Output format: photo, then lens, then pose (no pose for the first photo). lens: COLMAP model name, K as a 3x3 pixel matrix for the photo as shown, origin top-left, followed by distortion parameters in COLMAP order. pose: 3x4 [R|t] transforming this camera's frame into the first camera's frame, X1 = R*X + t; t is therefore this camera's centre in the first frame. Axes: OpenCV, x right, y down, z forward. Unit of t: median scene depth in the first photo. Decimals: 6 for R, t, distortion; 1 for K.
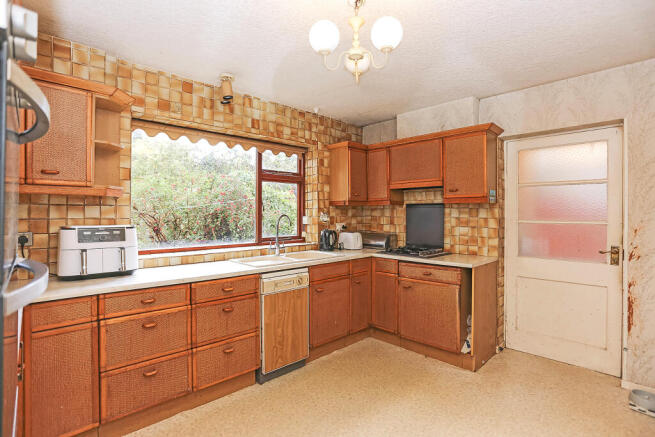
lens RADIAL K [[325.1, 0, 327.0], [0, 325.1, 209.0], [0, 0, 1]] dist [-0.000165, 0.000222]
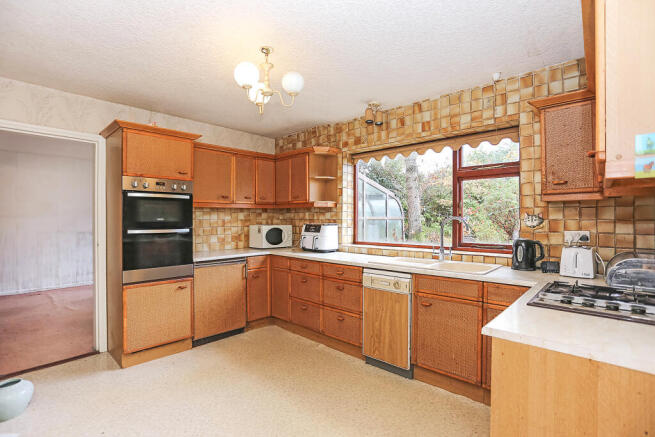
lens RADIAL K [[325.1, 0, 327.0], [0, 325.1, 209.0], [0, 0, 1]] dist [-0.000165, 0.000222]
pose [[0.077300, -0.022023, -0.996765, 0.873519], [0.018820, 0.999610, -0.020626, 0.008793], [0.996830, -0.017164, 0.077684, 0.714632]]
